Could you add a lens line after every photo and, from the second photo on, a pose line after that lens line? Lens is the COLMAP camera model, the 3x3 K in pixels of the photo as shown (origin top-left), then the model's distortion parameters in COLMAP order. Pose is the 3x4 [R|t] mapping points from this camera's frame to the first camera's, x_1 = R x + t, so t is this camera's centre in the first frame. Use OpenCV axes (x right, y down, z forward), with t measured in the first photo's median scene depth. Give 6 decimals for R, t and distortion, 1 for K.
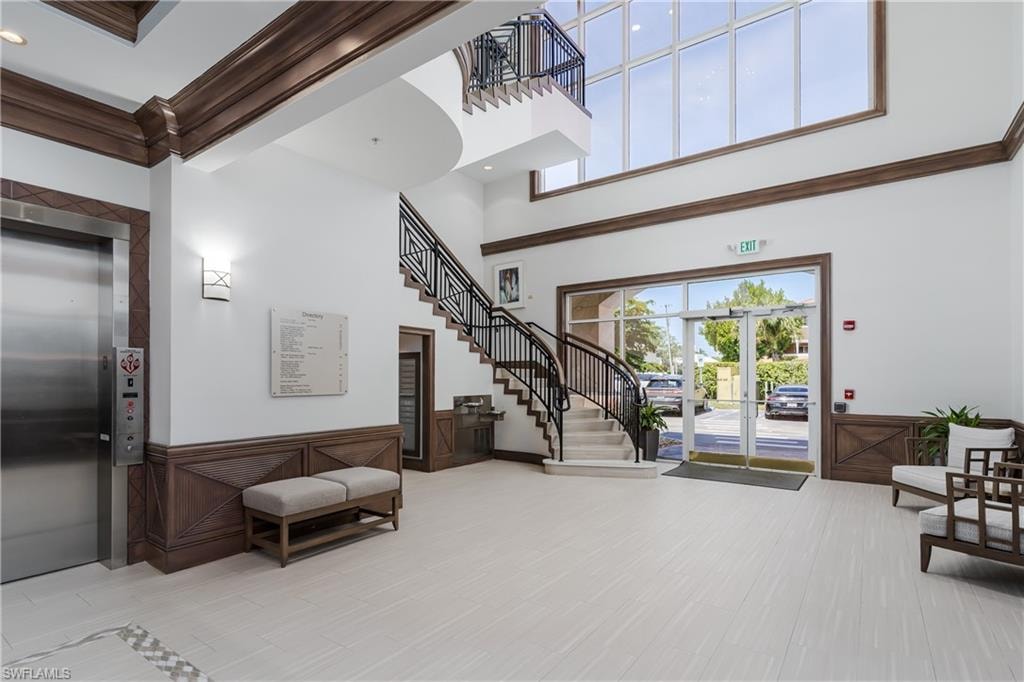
lens RADIAL K [[491.7, 0, 497.5], [0, 491.7, 366.1], [0, 0, 1]] dist [0.001939, -0.000265]
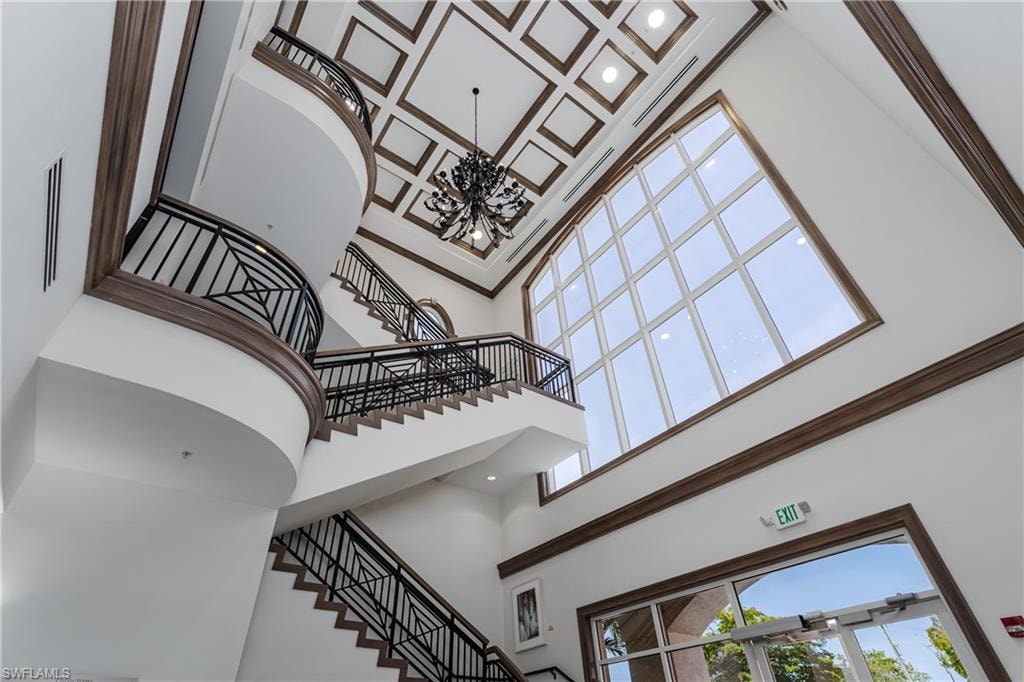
lens RADIAL K [[491.7, 0, 497.5], [0, 491.7, 366.1], [0, 0, 1]] dist [0.001939, -0.000265]
pose [[0.948361, -0.220318, -0.228192, 0.251884], [0.036646, 0.790696, -0.611111, 0.000115], [0.315069, 0.571191, 0.757939, 0.173030]]
